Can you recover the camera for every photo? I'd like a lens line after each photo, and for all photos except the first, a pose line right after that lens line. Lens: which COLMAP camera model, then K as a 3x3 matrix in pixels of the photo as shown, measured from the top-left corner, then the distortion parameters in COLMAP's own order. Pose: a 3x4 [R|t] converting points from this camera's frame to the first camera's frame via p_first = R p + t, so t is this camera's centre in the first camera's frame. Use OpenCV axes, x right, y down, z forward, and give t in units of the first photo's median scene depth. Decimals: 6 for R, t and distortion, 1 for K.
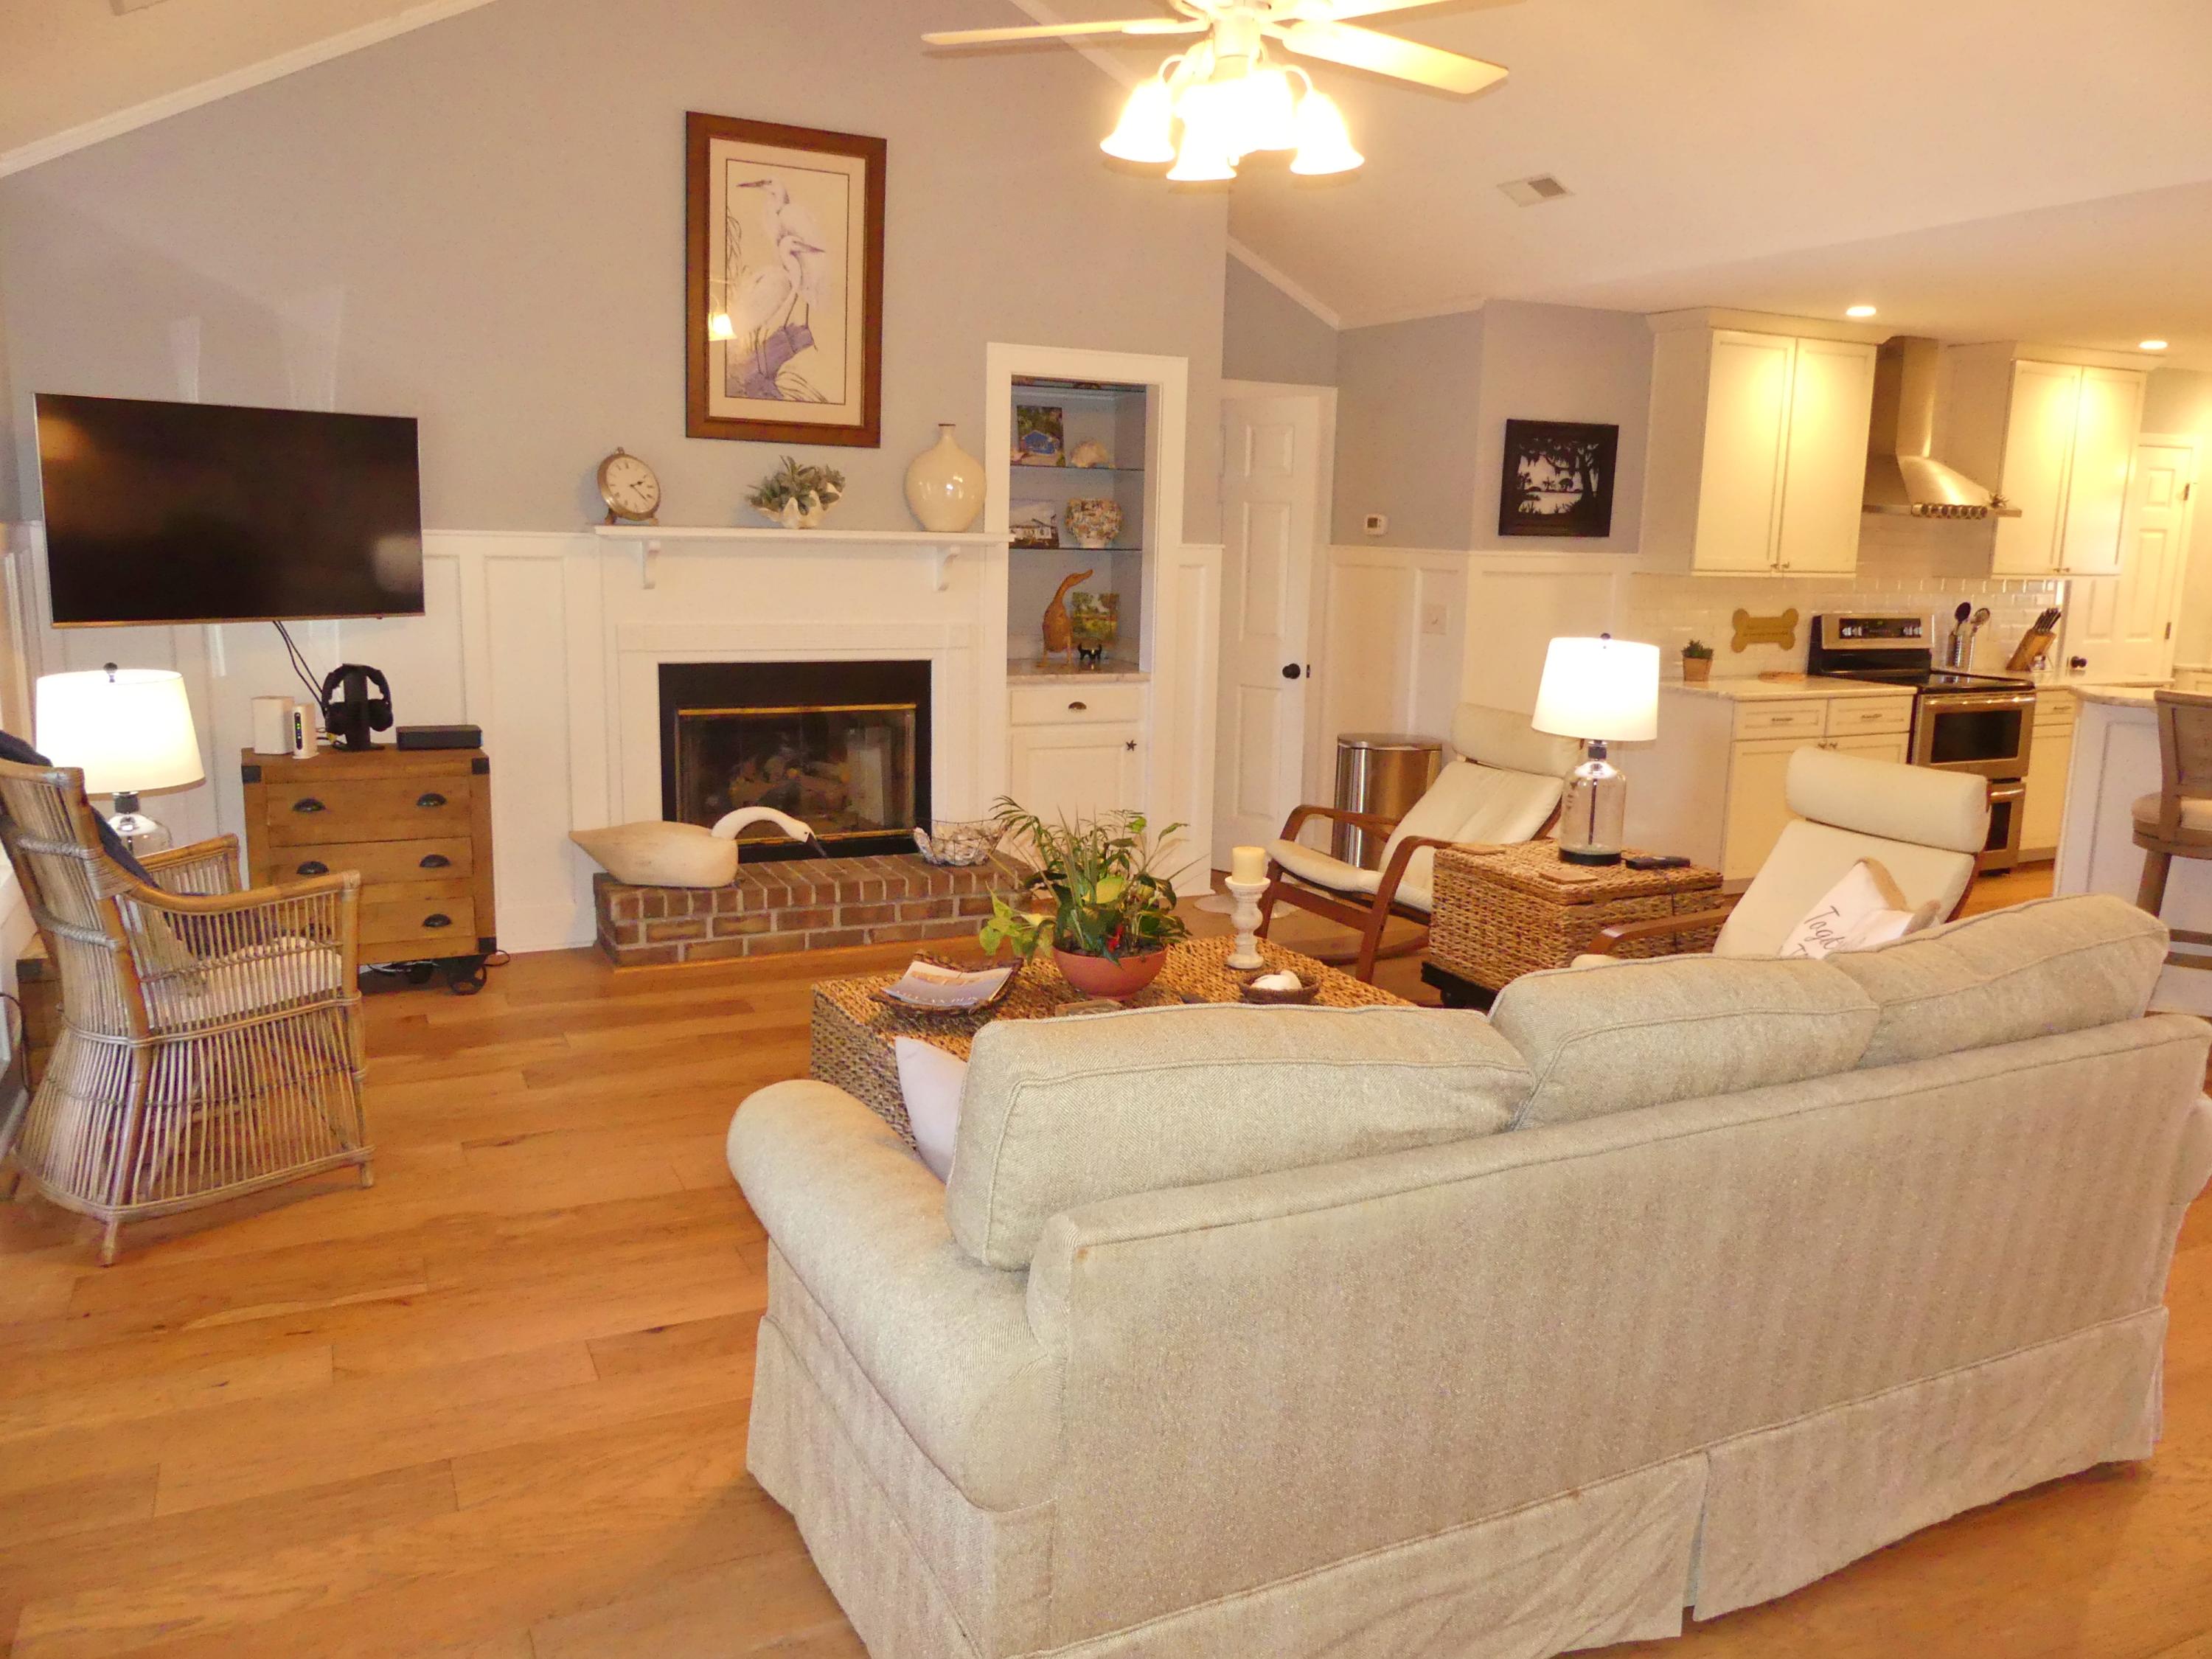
lens RADIAL K [[1694.1, 0, 1043.5], [0, 1694.1, 834.1], [0, 0, 1]] dist [-0.000757, 0.000219]
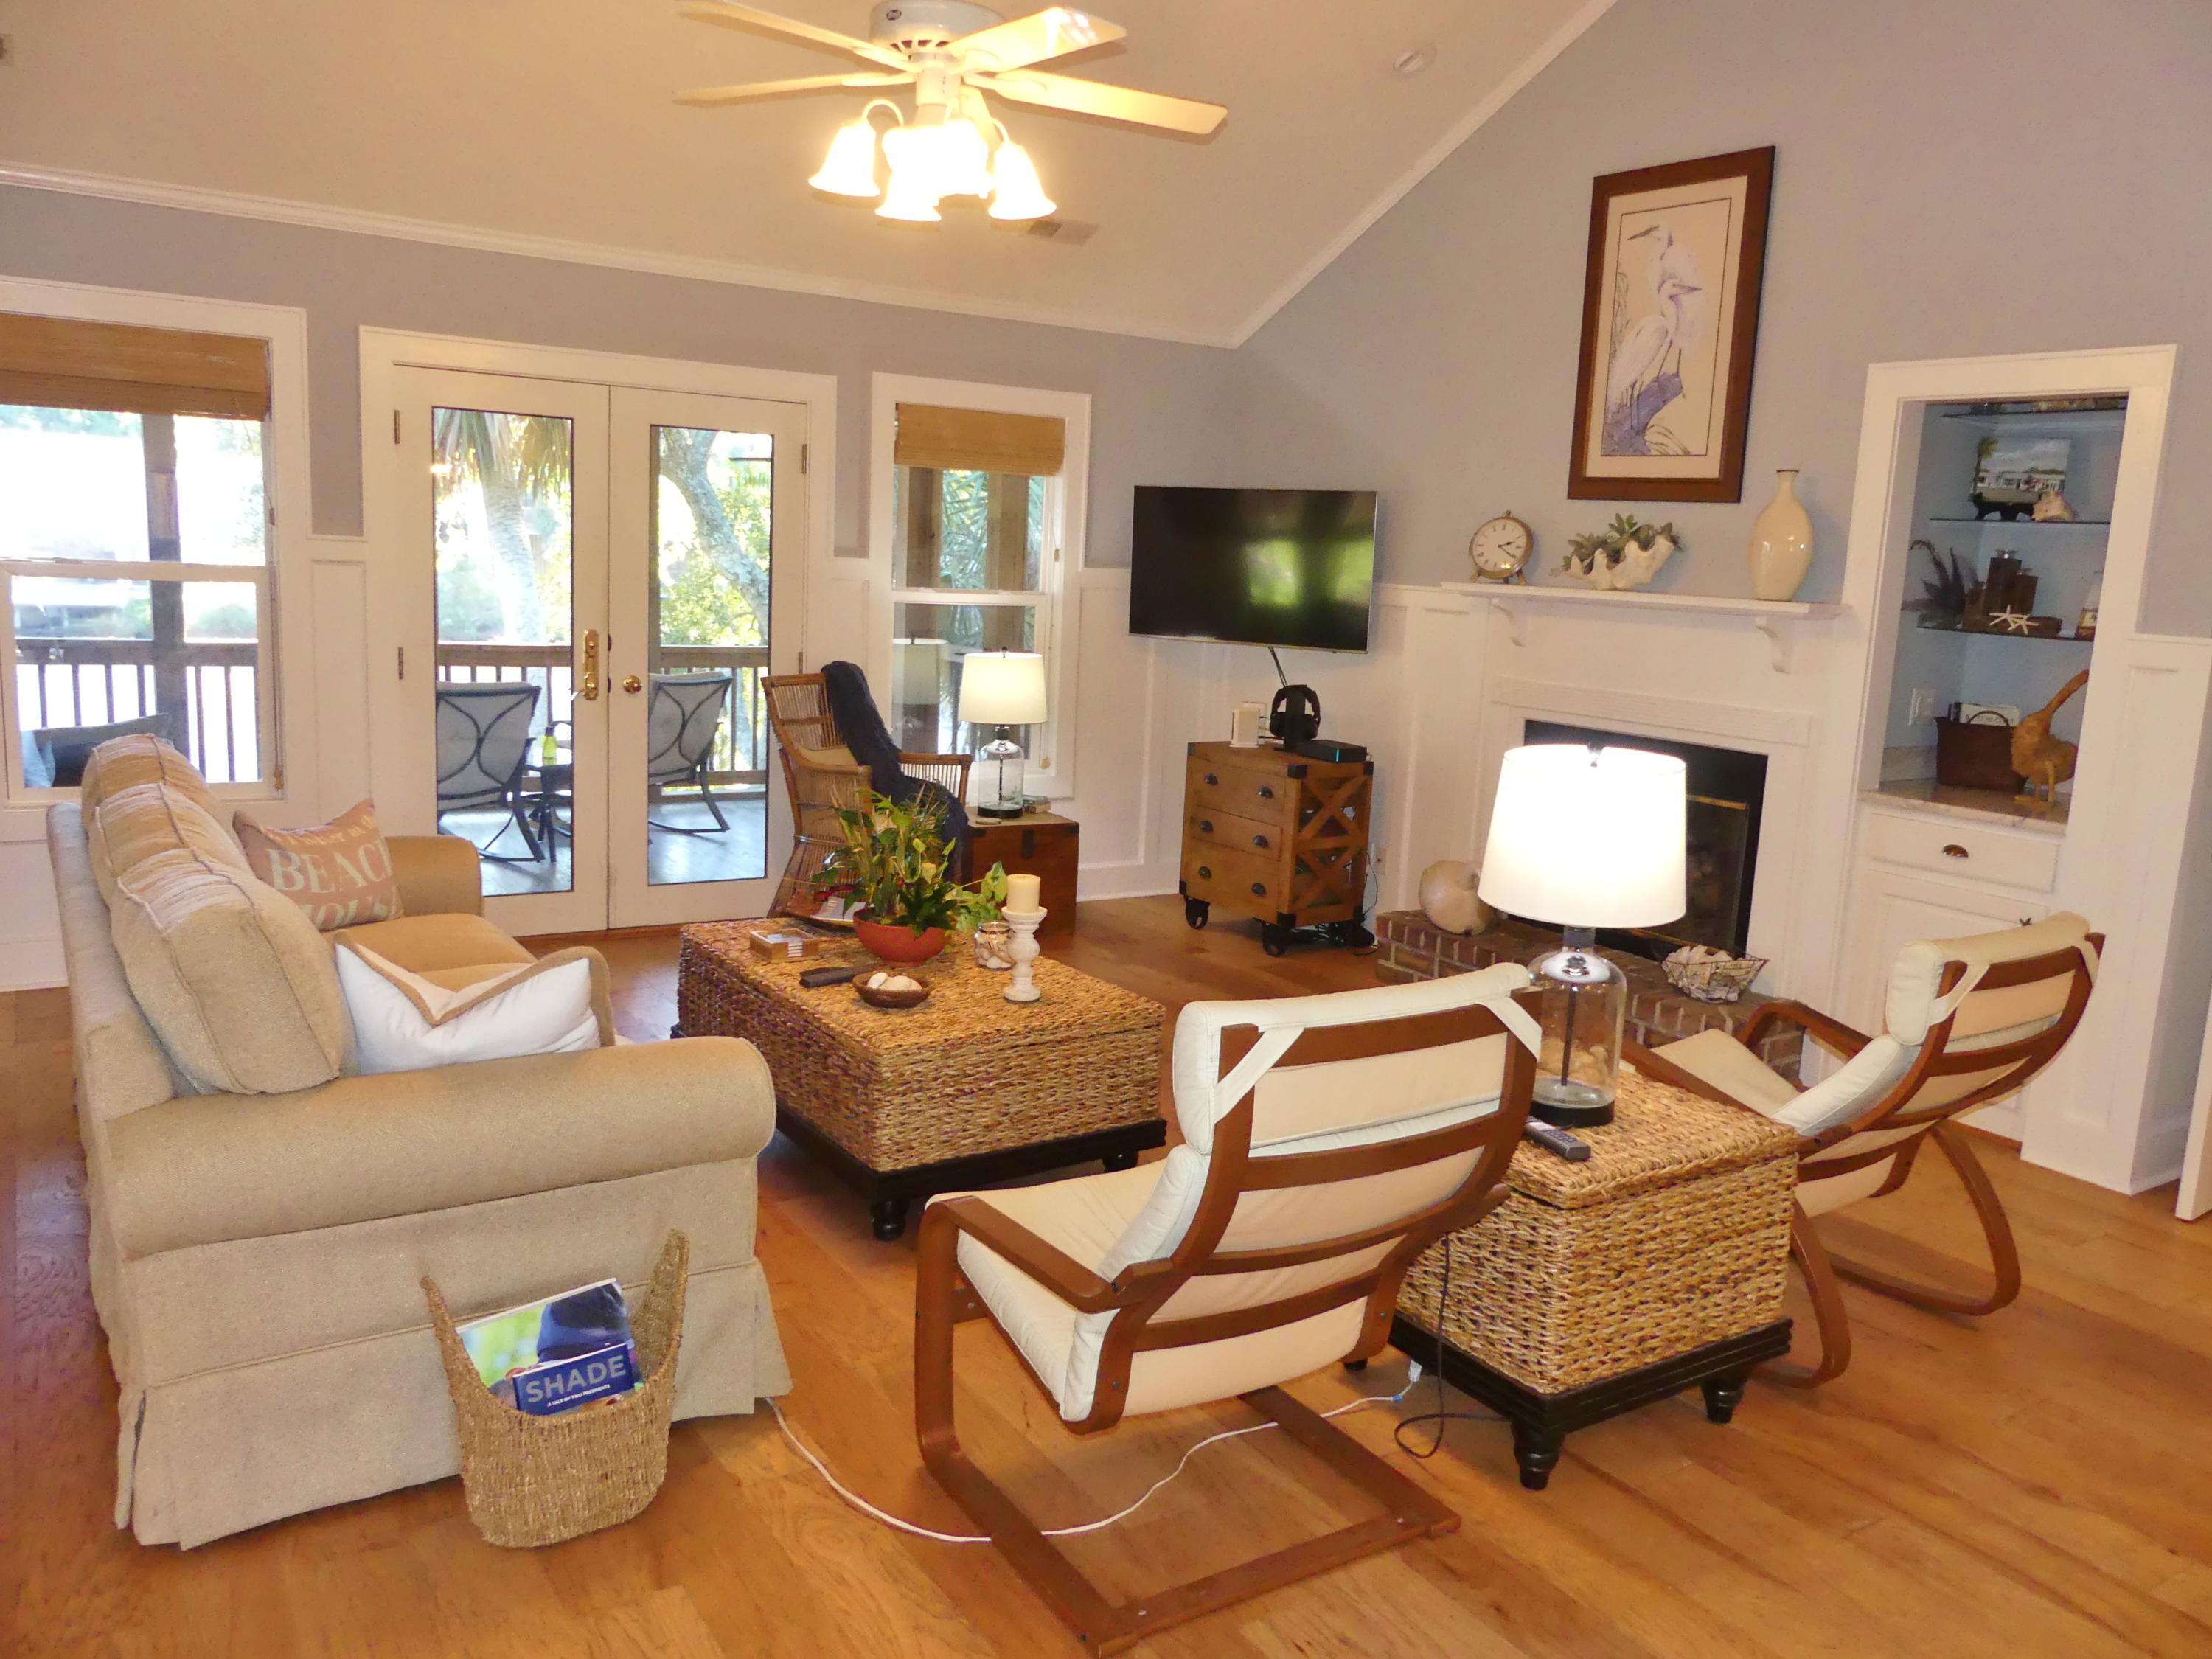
lens RADIAL K [[1688.4, 0, 1106.0], [0, 1688.4, 829.5], [0, 0, 1]] dist [-0.009616, -0.001329]
pose [[0.135611, 0.151935, -0.979043, 0.752791], [-0.214515, 0.969234, 0.120699, -0.105459], [0.967261, 0.193651, 0.164031, 0.603524]]
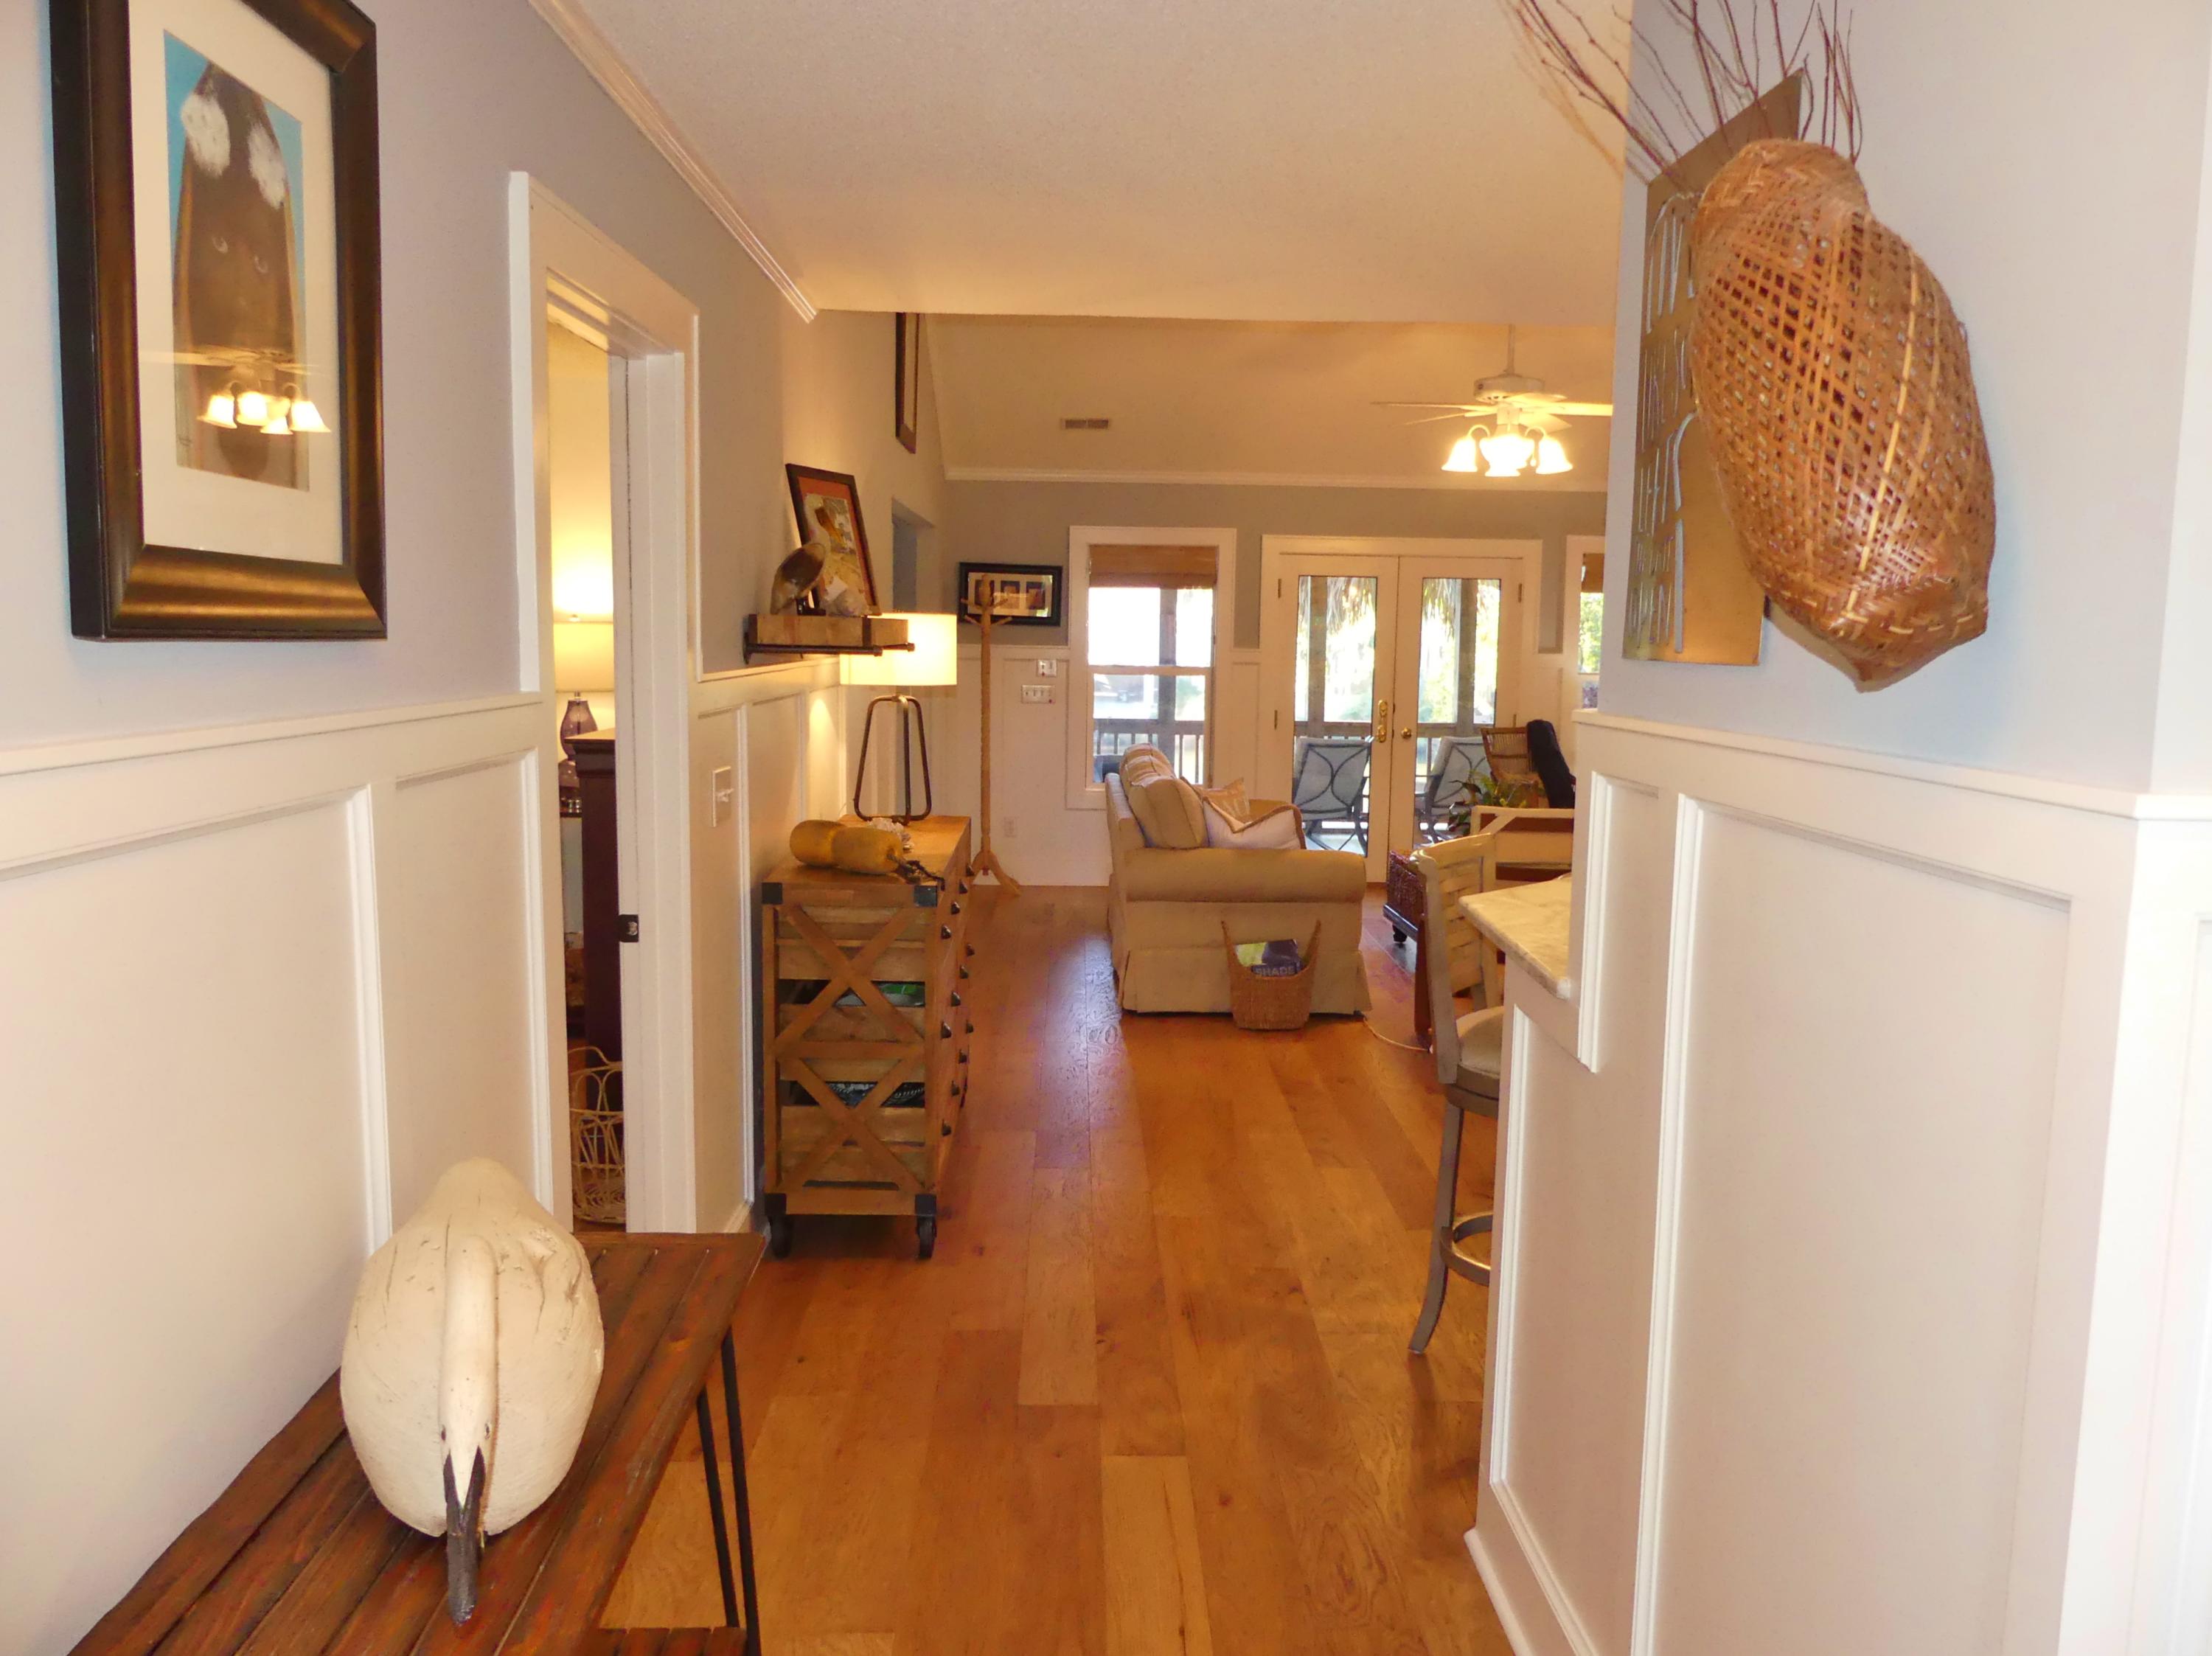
lens RADIAL K [[1694.1, 0, 1043.5], [0, 1694.1, 832.6], [0, 0, 1]] dist [-0.000757, 0.000219]
pose [[-0.434001, 0.082635, -0.897114, 1.376405], [-0.176228, 0.968761, 0.174490, -0.140384], [0.883508, 0.233825, -0.405881, 0.861747]]
